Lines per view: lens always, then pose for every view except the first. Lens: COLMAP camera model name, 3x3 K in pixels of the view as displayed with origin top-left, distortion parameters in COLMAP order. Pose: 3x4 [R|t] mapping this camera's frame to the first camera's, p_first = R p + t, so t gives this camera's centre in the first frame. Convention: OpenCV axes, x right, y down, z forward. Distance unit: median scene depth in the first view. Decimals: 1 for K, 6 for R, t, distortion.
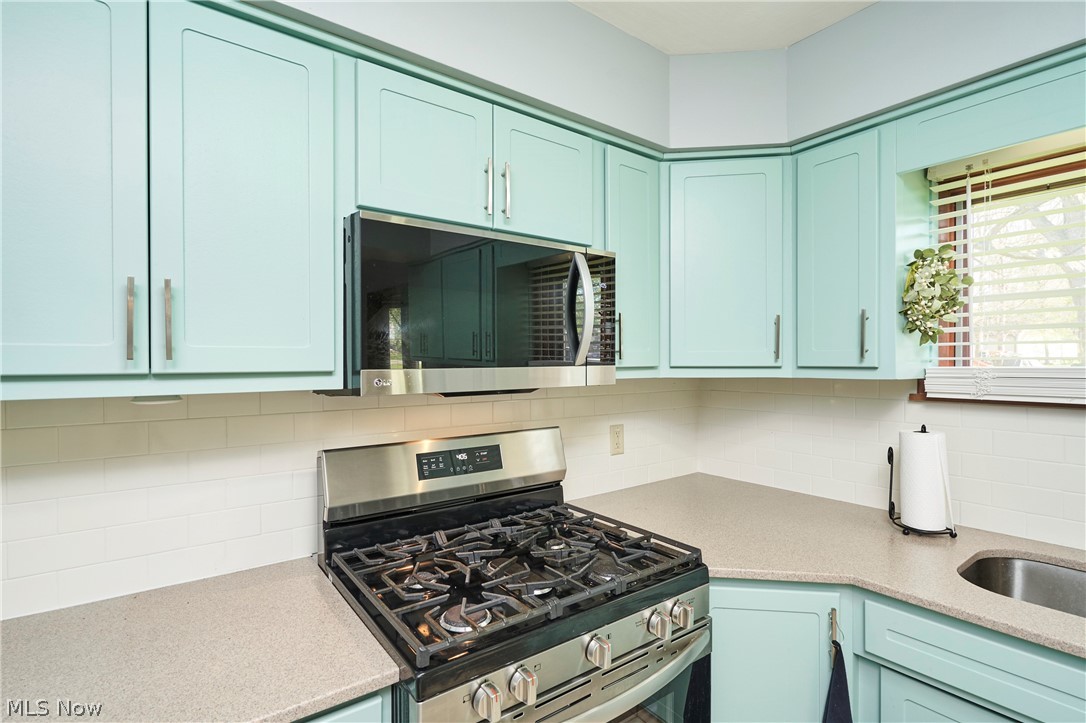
lens RADIAL K [[529.0, 0, 543.0], [0, 529.0, 361.5], [0, 0, 1]] dist [-0.001354, 0.000127]
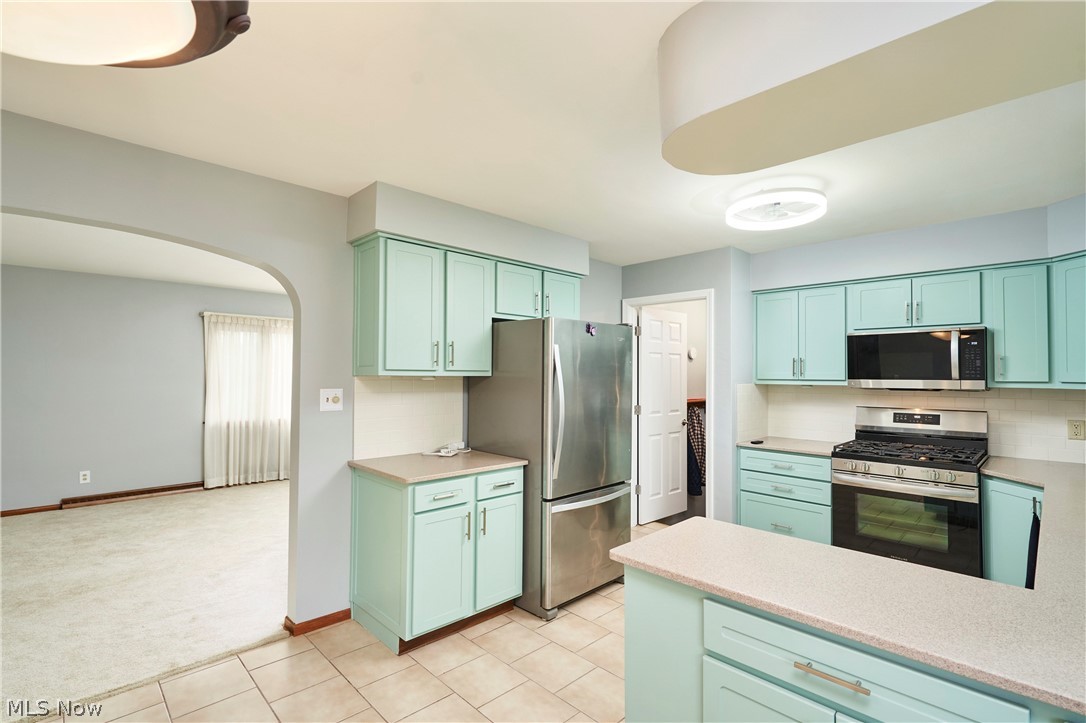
lens RADIAL K [[505.3, 0, 542.9], [0, 505.3, 366.3], [0, 0, 1]] dist [-0.004279, -0.000209]
pose [[0.134404, -0.011582, -0.990859, 1.938187], [-0.007116, 0.999895, -0.012653, -0.011363], [0.990901, 0.008751, 0.134308, -1.033171]]
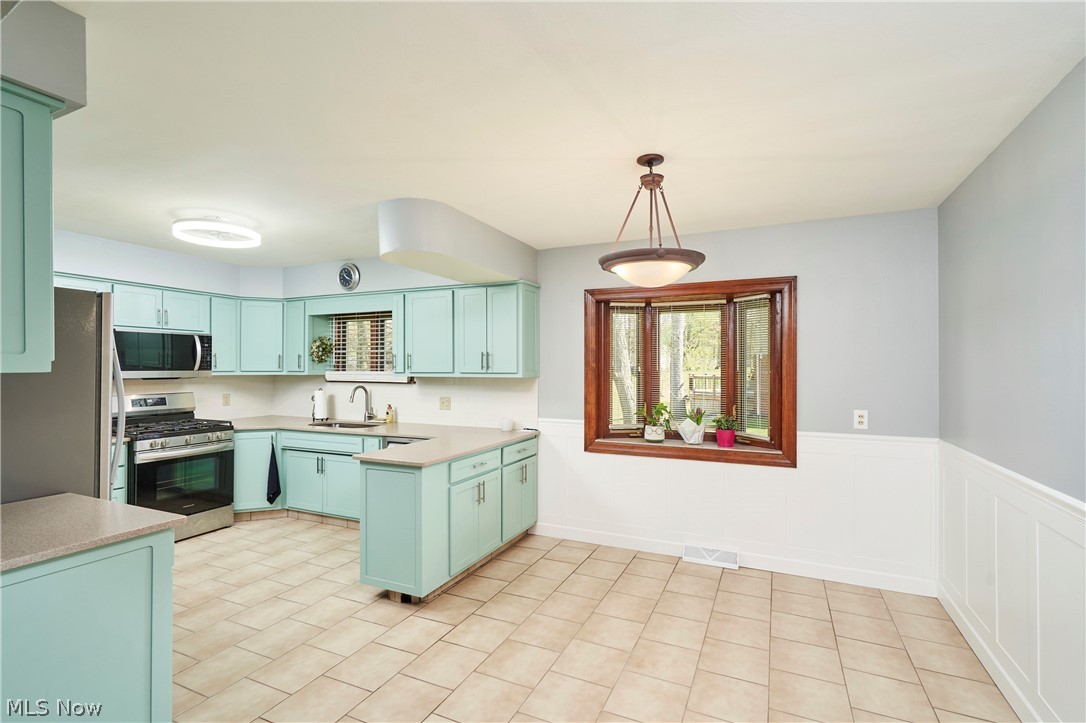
lens RADIAL K [[505.3, 0, 542.9], [0, 505.3, 366.3], [0, 0, 1]] dist [-0.004279, -0.000209]
pose [[0.879078, 0.007800, 0.476615, 0.450520], [-0.006100, 0.999968, -0.005114, -0.014323], [-0.476639, 0.001588, 0.879098, -2.619878]]
